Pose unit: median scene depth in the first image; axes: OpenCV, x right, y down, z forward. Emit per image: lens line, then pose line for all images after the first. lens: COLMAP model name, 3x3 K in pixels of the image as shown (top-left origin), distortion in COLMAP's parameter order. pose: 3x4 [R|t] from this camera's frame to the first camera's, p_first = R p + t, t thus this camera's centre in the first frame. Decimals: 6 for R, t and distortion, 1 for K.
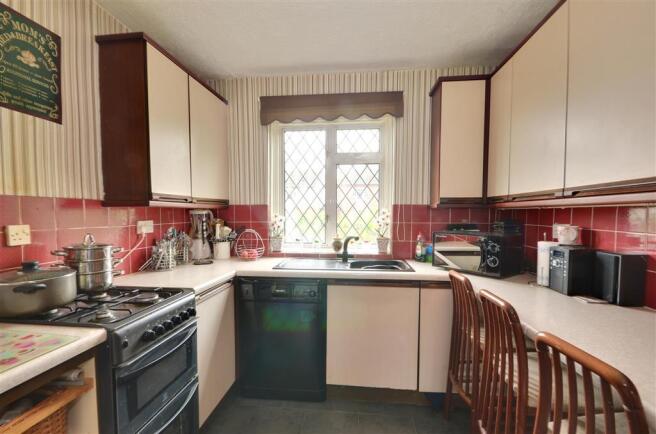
lens RADIAL K [[302.6, 0, 325.8], [0, 302.6, 221.4], [0, 0, 1]] dist [0.012033, -0.014946]
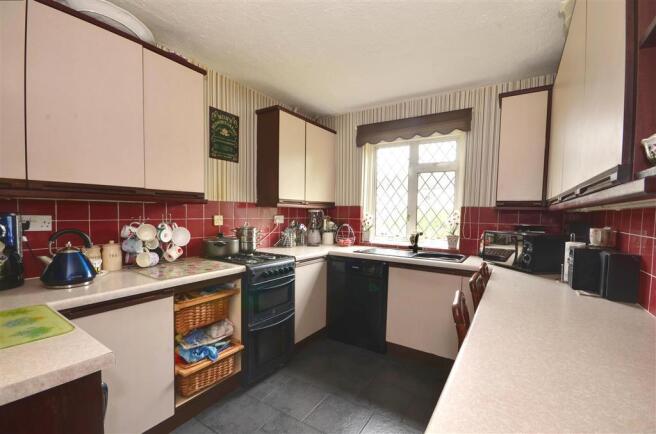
lens RADIAL K [[287.6, 0, 323.4], [0, 287.6, 213.7], [0, 0, 1]] dist [0.001328, 0.000115]
pose [[0.890462, 0.018717, -0.454673, 0.294999], [-0.030362, 0.999371, -0.018325, 0.008186], [0.454044, 0.030122, 0.890470, -0.243089]]
